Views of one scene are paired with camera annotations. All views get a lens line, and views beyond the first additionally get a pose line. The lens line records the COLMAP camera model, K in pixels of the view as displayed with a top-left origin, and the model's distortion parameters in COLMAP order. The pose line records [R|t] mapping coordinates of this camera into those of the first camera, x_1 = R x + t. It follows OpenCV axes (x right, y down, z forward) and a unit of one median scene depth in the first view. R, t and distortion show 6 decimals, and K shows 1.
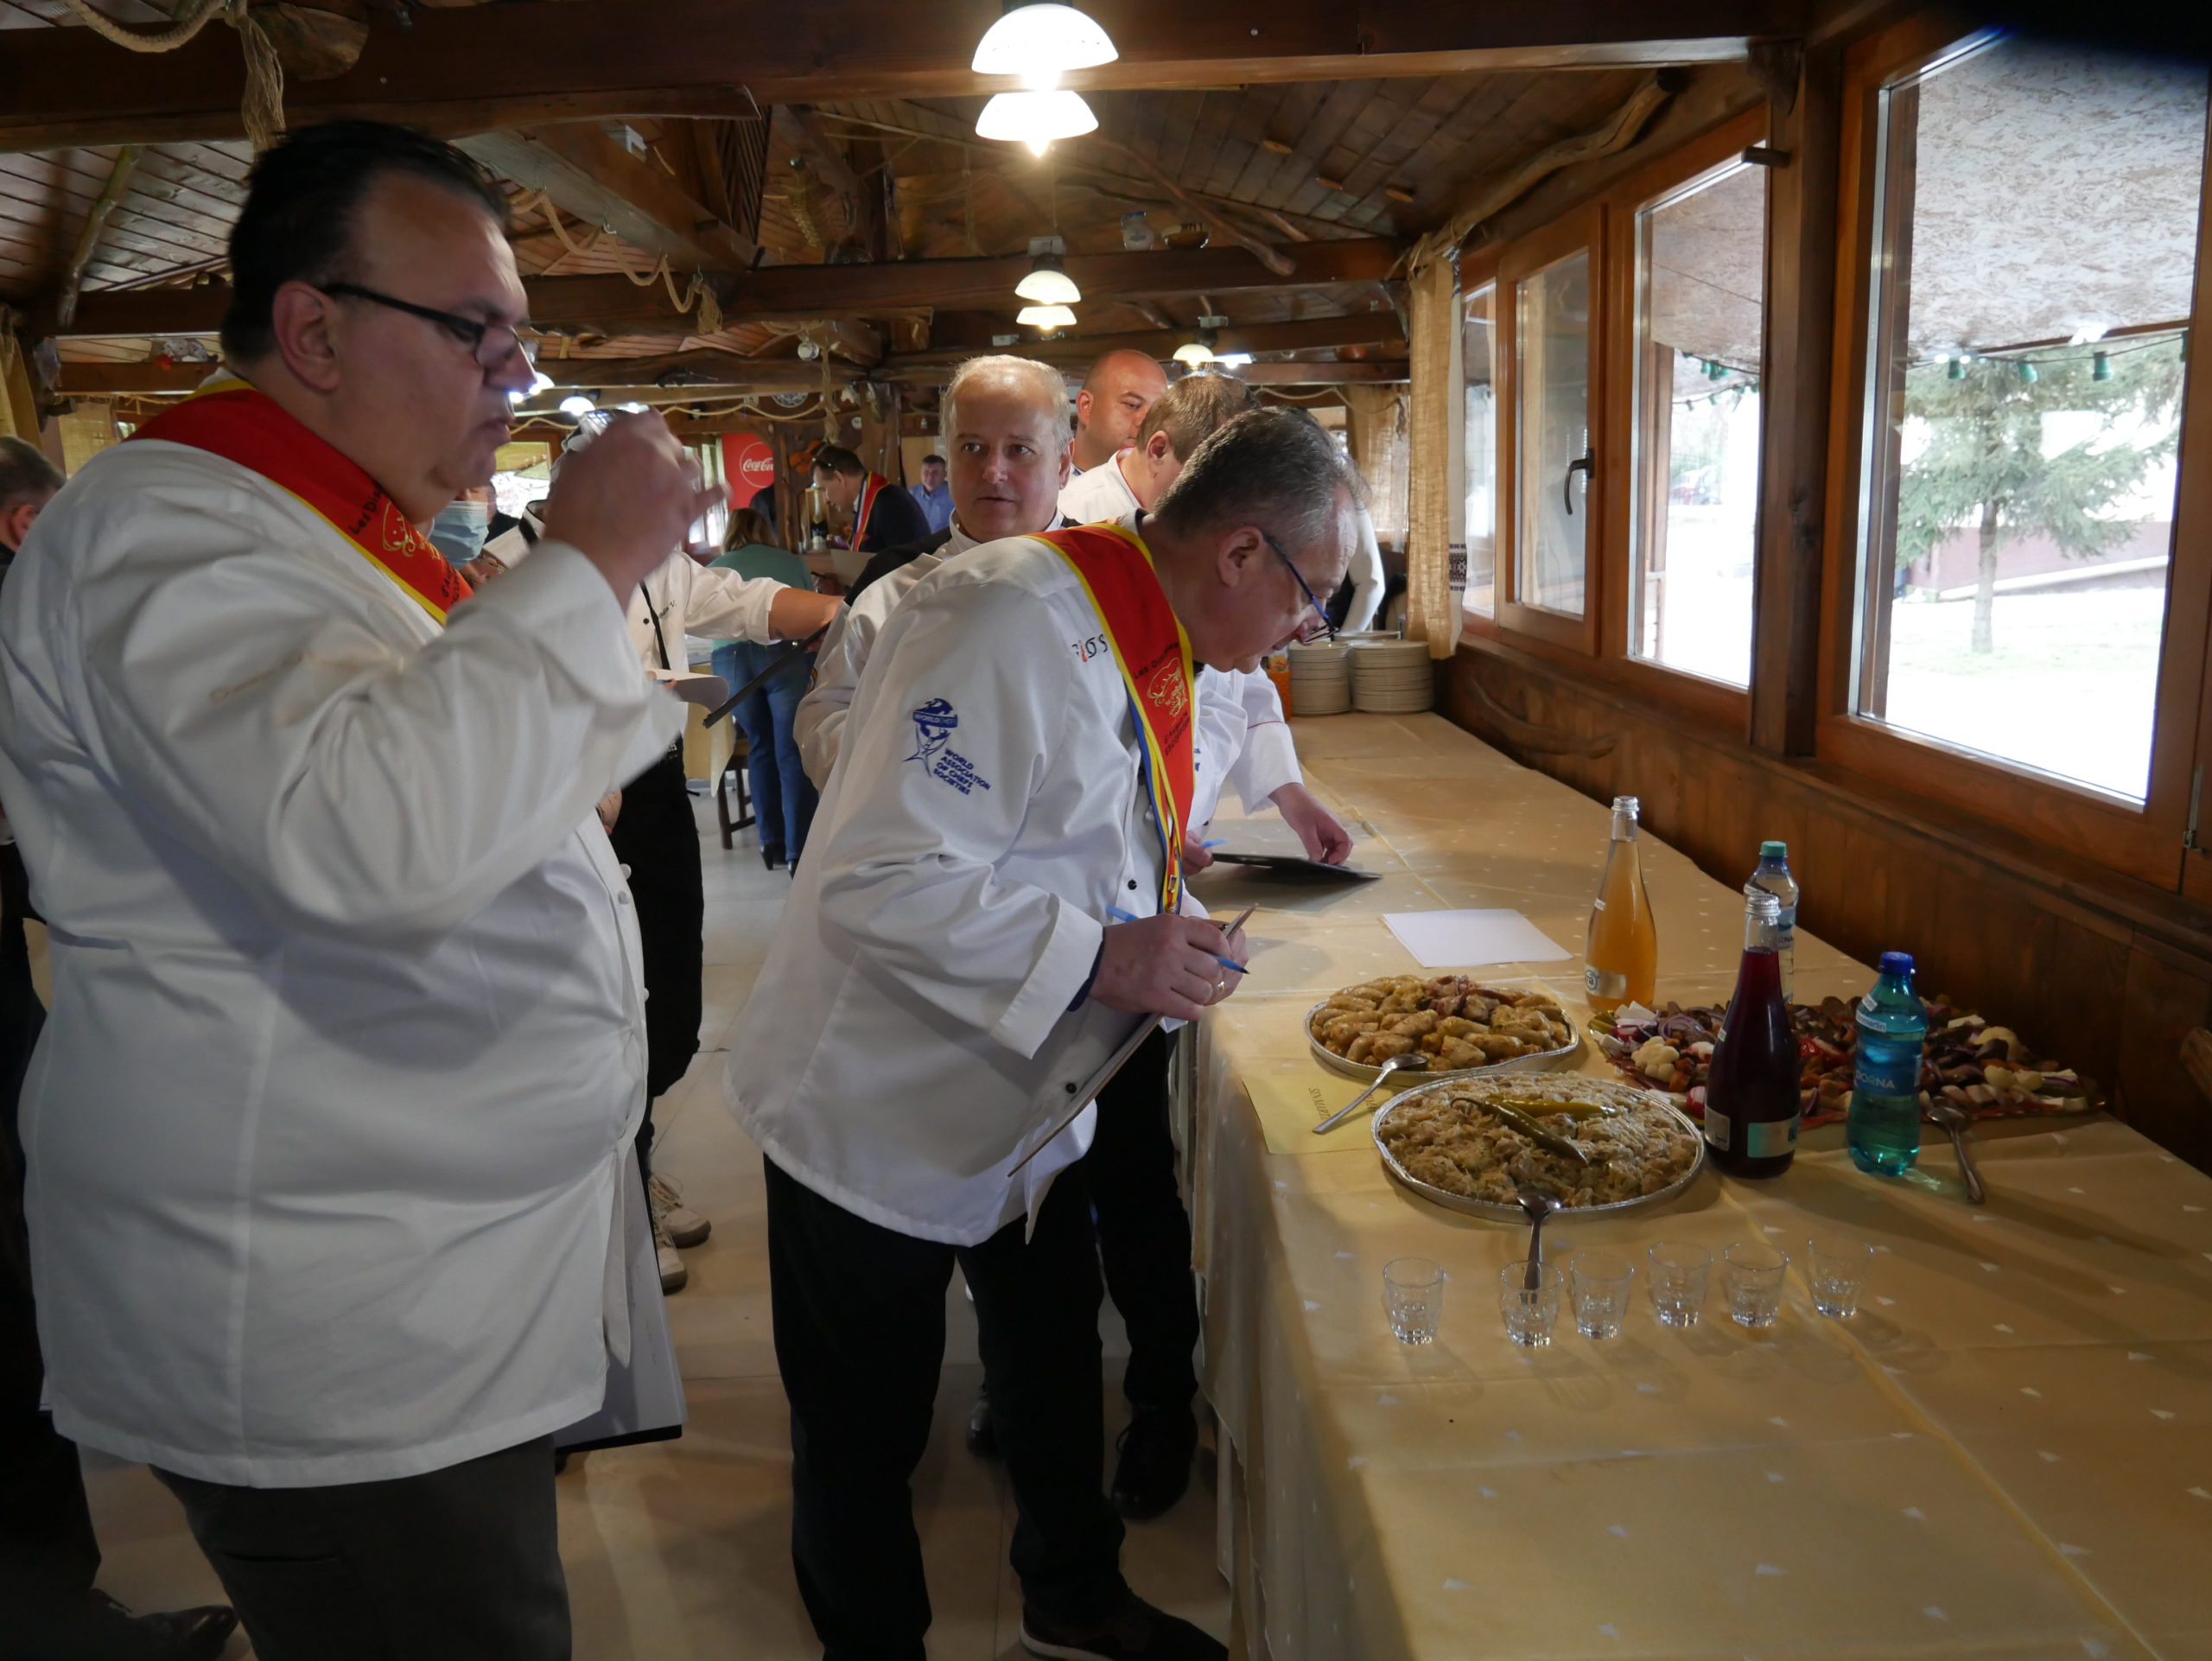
lens RADIAL K [[1640.4, 0, 1099.9], [0, 1640.4, 842.7], [0, 0, 1]] dist [-0.047075, 0.021444]
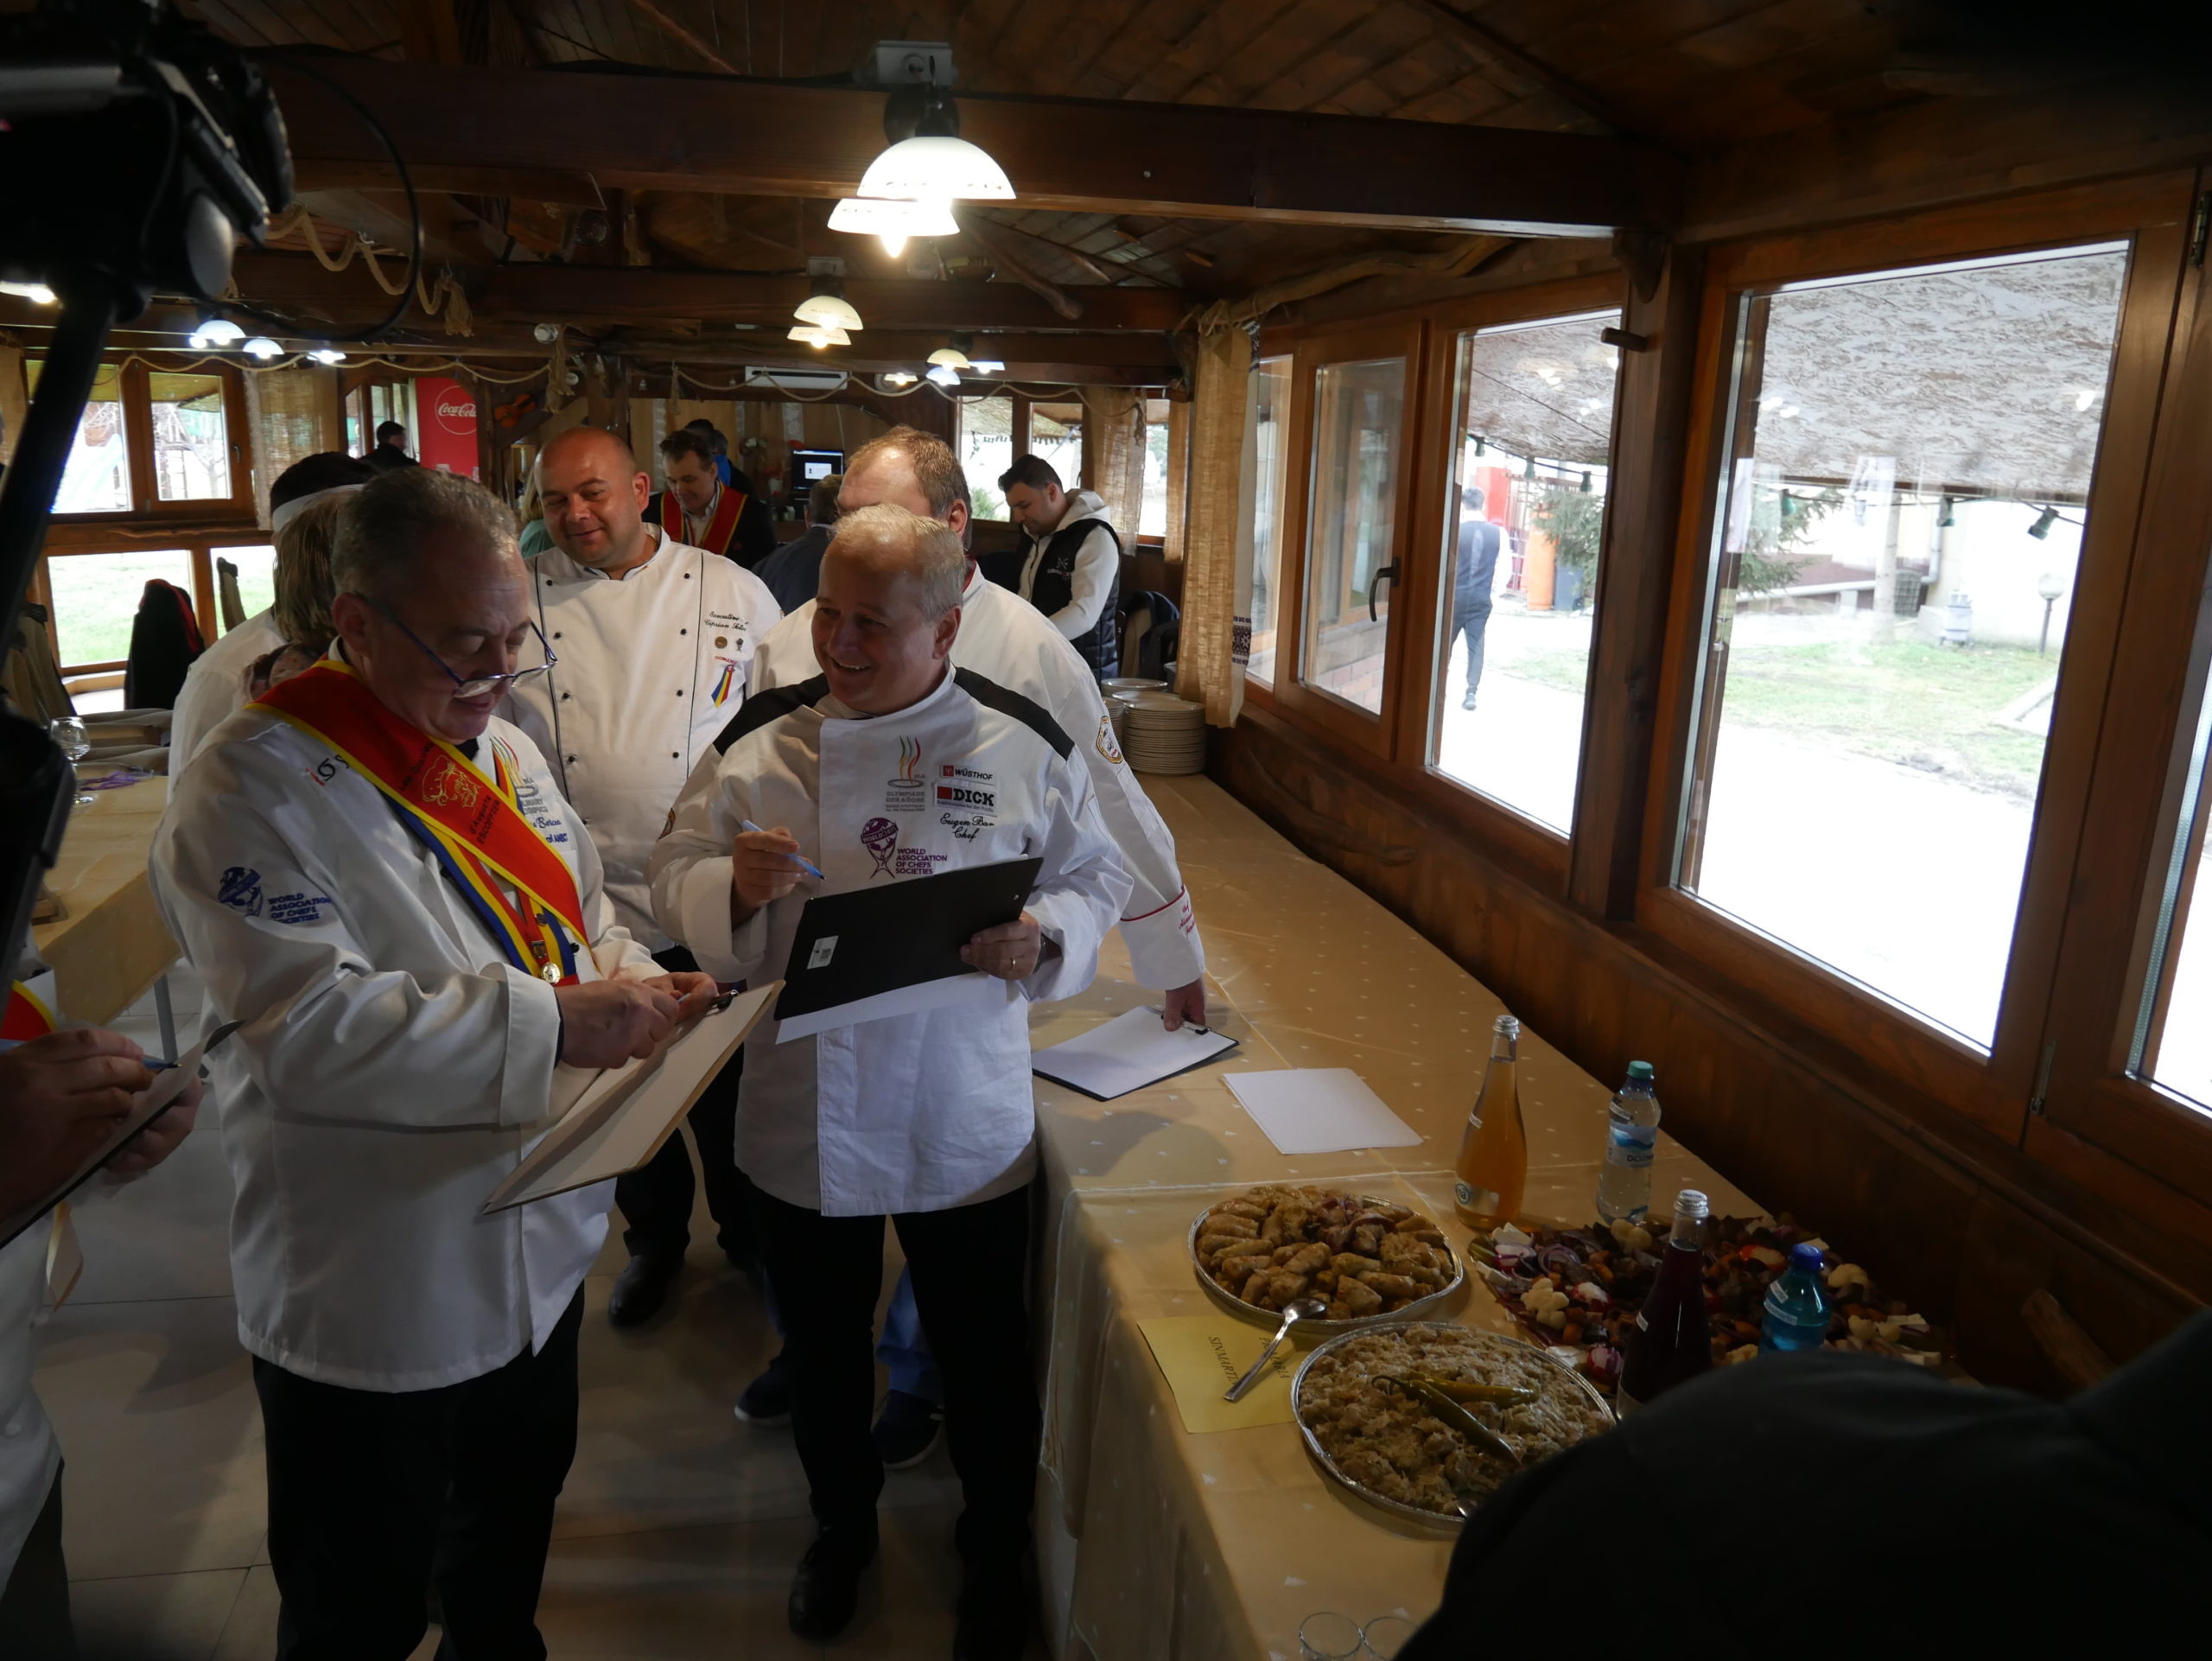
lens RADIAL K [[1640.4, 0, 1099.9], [0, 1640.4, 842.7], [0, 0, 1]] dist [-0.047075, 0.021444]
pose [[0.981319, 0.029424, 0.190122, -0.103187], [-0.035186, 0.999016, 0.027004, -0.134050], [-0.189140, -0.033189, 0.981389, 0.053758]]
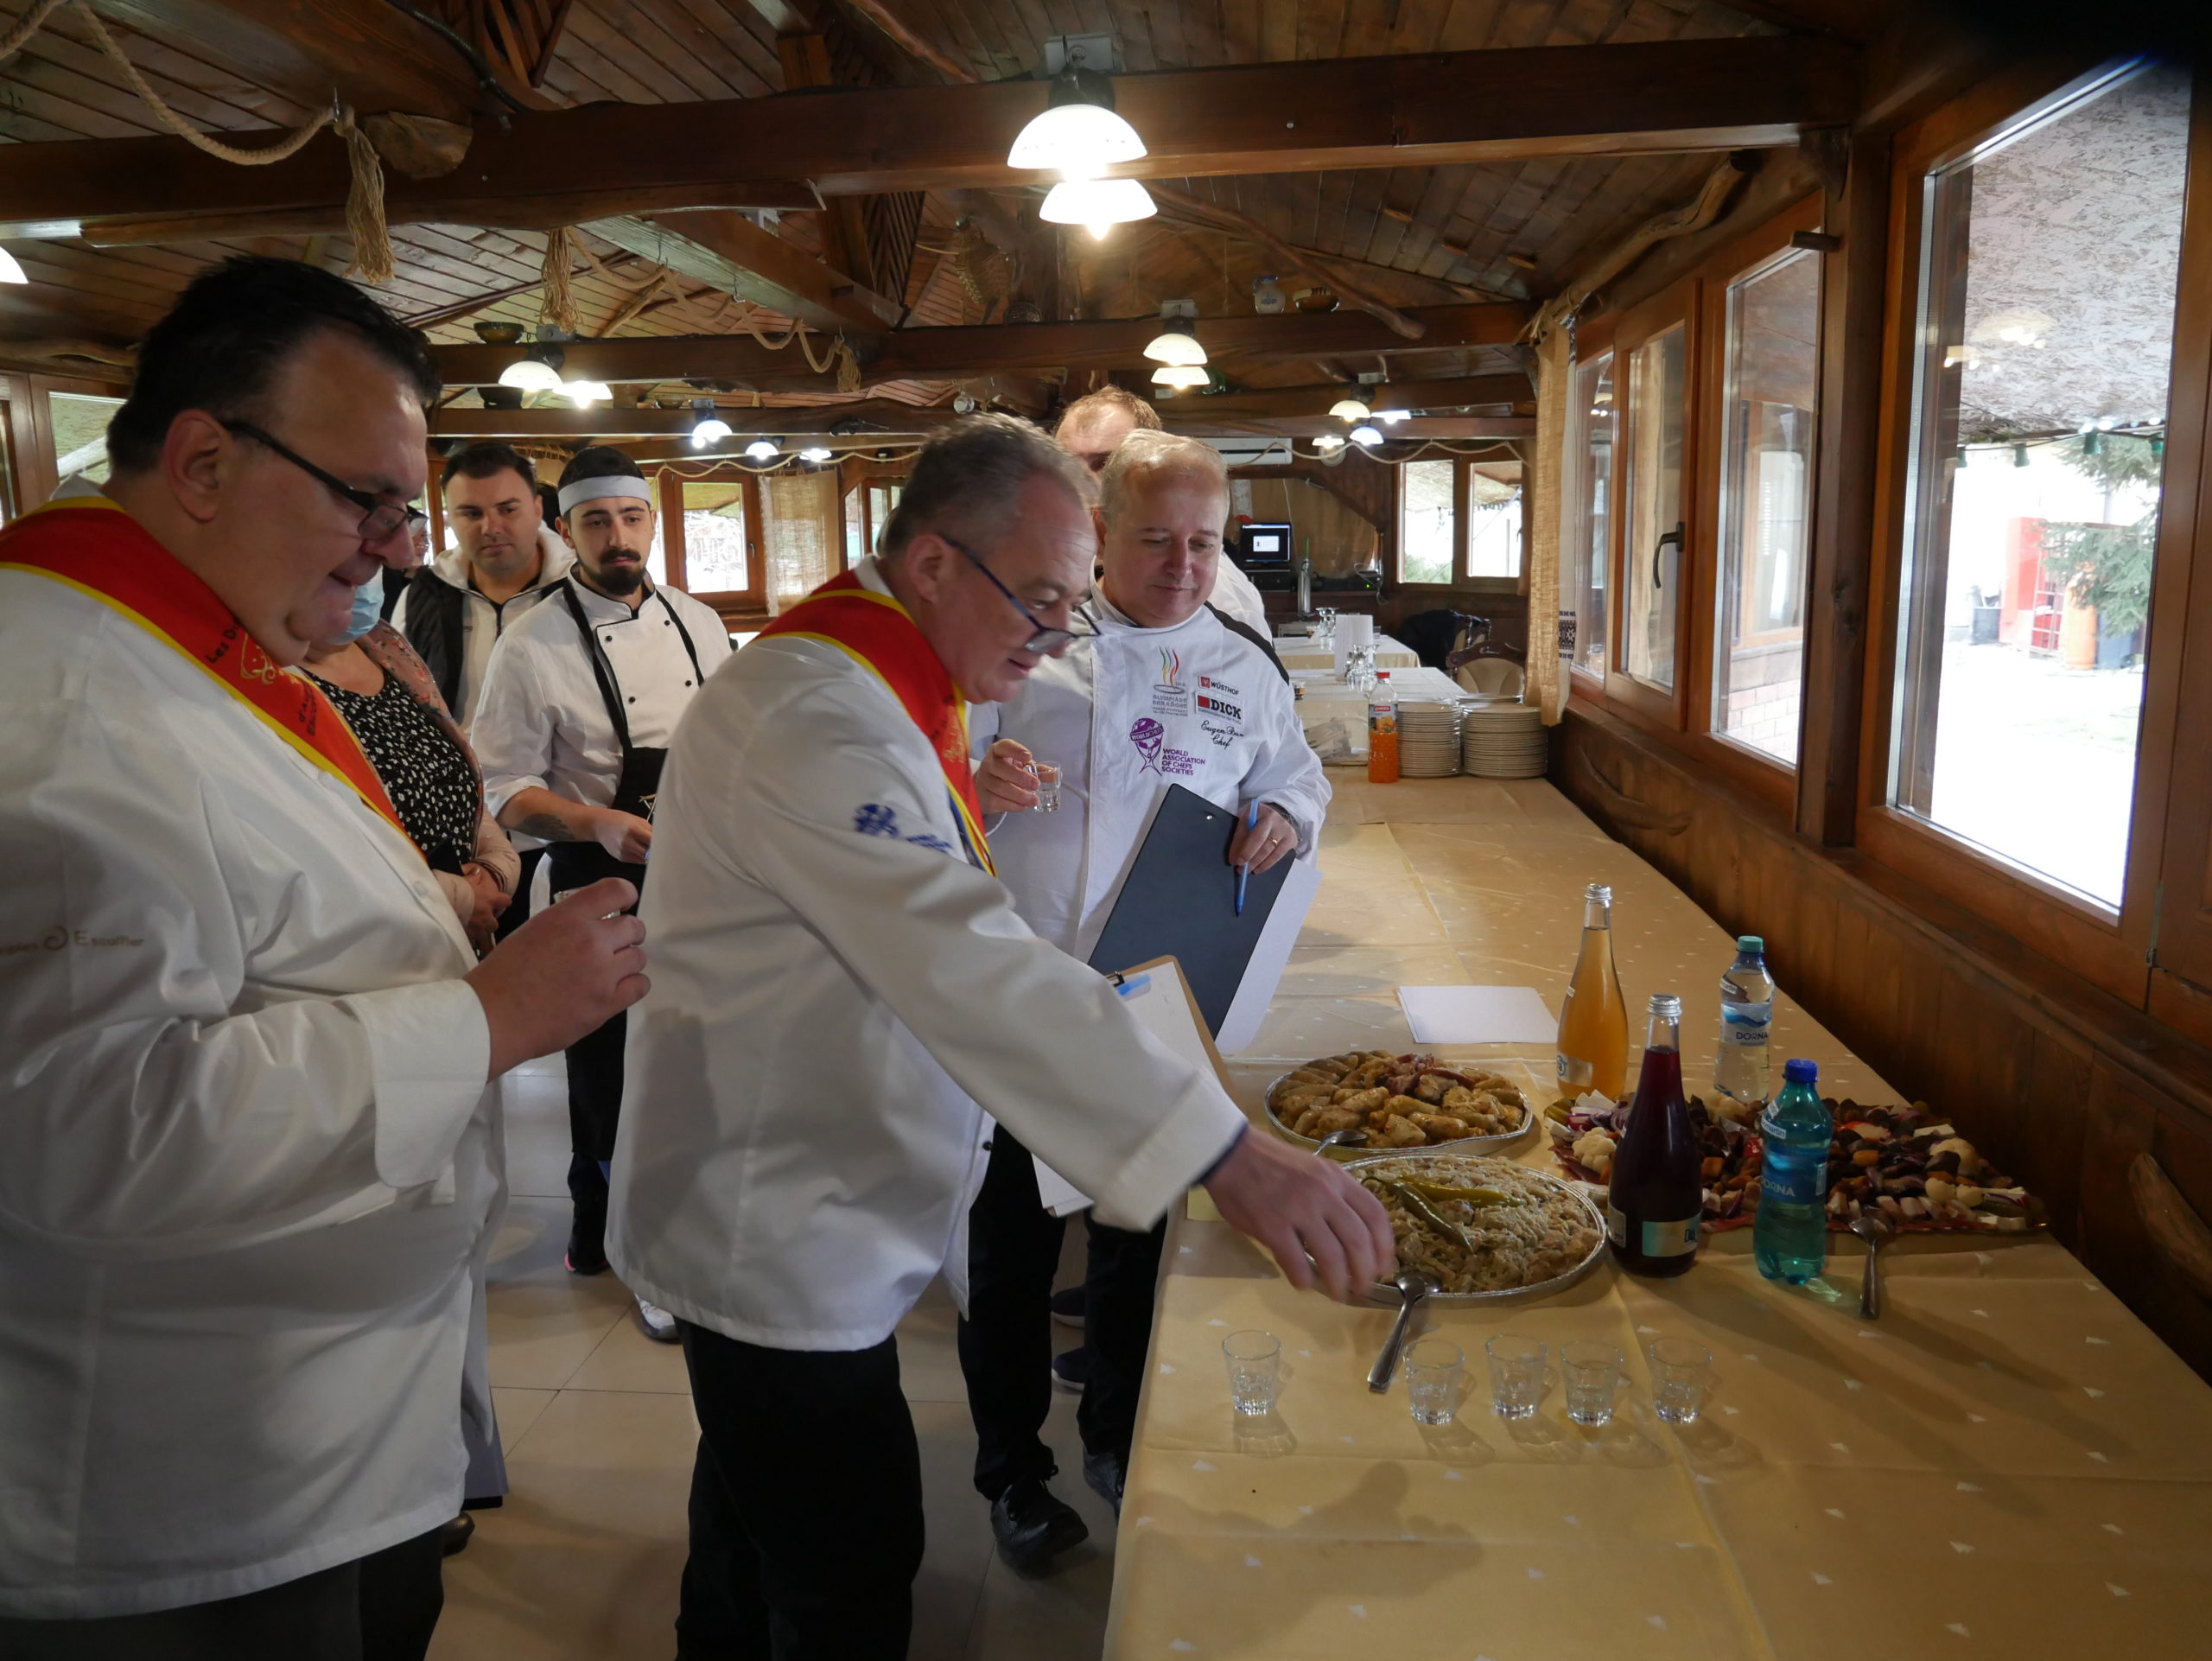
lens RADIAL K [[1642.5, 0, 1100.8], [0, 1642.5, 843.0], [0, 0, 1]] dist [-0.047237, 0.022353]
pose [[0.992122, 0.040529, -0.118538, 0.118602], [-0.043402, 0.998821, -0.021757, -0.016389], [0.117516, 0.026730, 0.992711, -0.029633]]
